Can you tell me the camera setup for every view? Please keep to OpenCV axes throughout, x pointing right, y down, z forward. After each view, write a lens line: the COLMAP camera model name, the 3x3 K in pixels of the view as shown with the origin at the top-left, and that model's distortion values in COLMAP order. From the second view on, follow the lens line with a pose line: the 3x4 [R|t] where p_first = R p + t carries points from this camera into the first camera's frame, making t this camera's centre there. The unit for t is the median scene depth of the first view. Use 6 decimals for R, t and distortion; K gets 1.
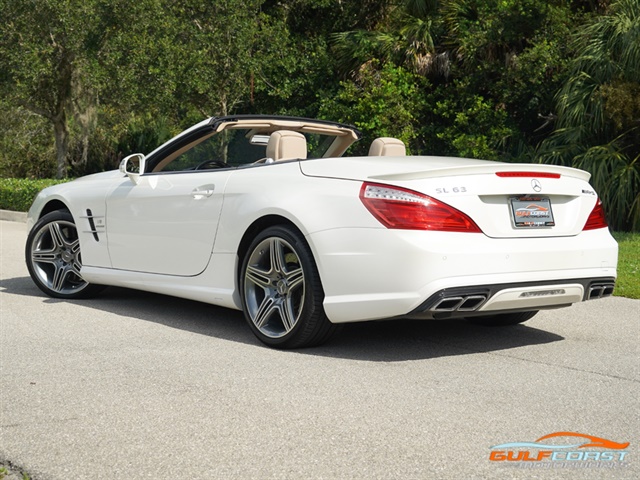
lens RADIAL K [[1390.0, 0, 302.1], [0, 1390.0, 218.2], [0, 0, 1]] dist [0.043084, -0.242633]
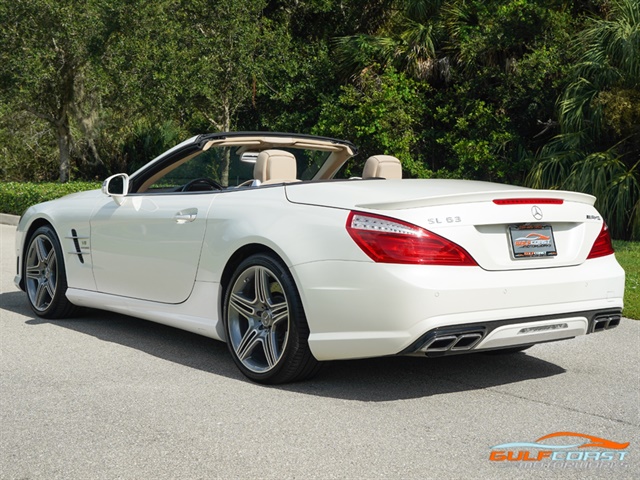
lens RADIAL K [[1279.2, 0, 312.1], [0, 1279.2, 212.7], [0, 0, 1]] dist [0.041287, -0.413102]
pose [[0.999983, 0.002804, -0.005167, 0.017560], [-0.002732, 0.999901, 0.013799, -0.029658], [0.005206, -0.013785, 0.999891, 0.109638]]
